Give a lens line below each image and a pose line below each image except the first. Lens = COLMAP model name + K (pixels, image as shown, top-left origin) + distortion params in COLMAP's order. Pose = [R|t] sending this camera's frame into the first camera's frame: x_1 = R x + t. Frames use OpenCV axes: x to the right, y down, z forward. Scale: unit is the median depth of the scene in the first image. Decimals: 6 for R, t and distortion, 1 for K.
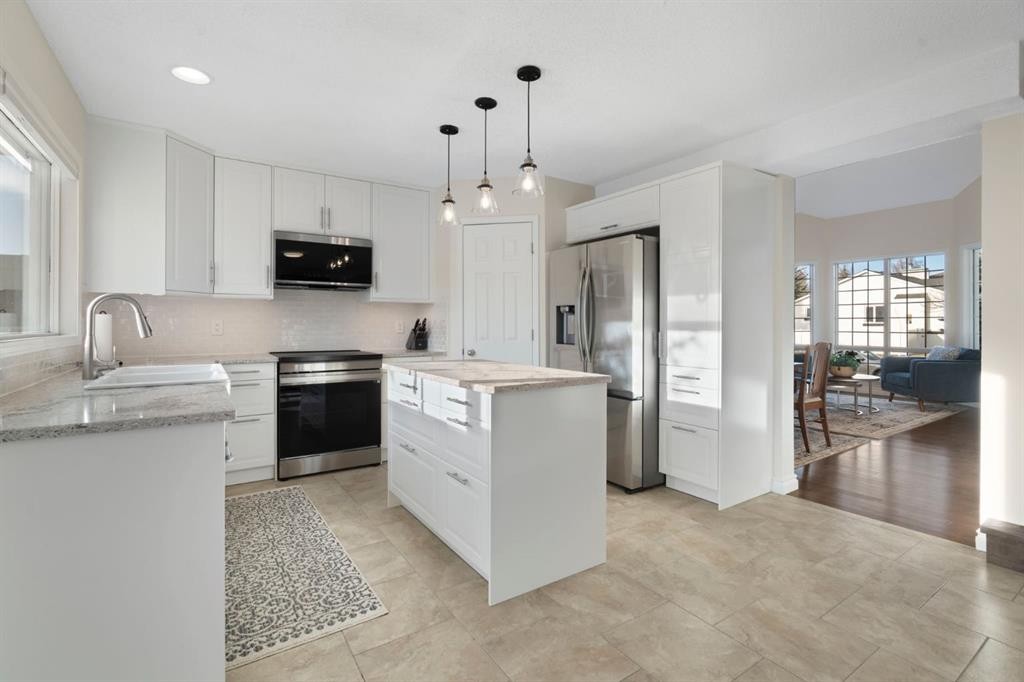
lens RADIAL K [[469.3, 0, 512.1], [0, 469.3, 323.2], [0, 0, 1]] dist [0.000090, 0.000068]
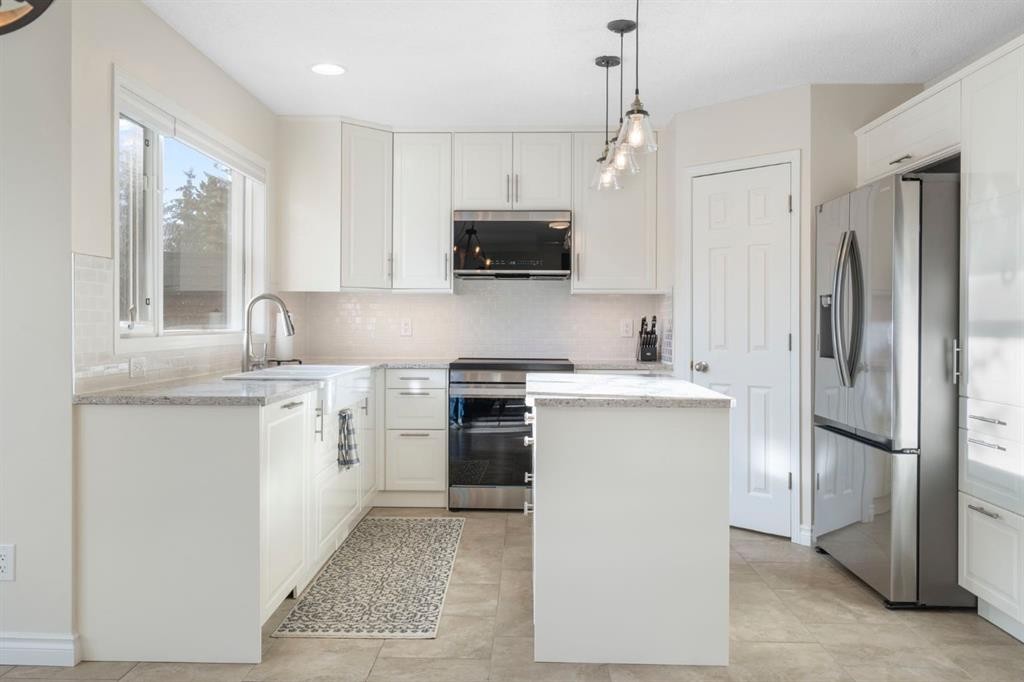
lens RADIAL K [[803.8, 0, 509.6], [0, 803.8, 322.4], [0, 0, 1]] dist [0.004050, 0.003159]
pose [[0.818045, 0.002771, -0.575147, 0.436657], [-0.003155, 0.999995, 0.000331, -0.000616], [0.575145, 0.001544, 0.818050, -0.116808]]
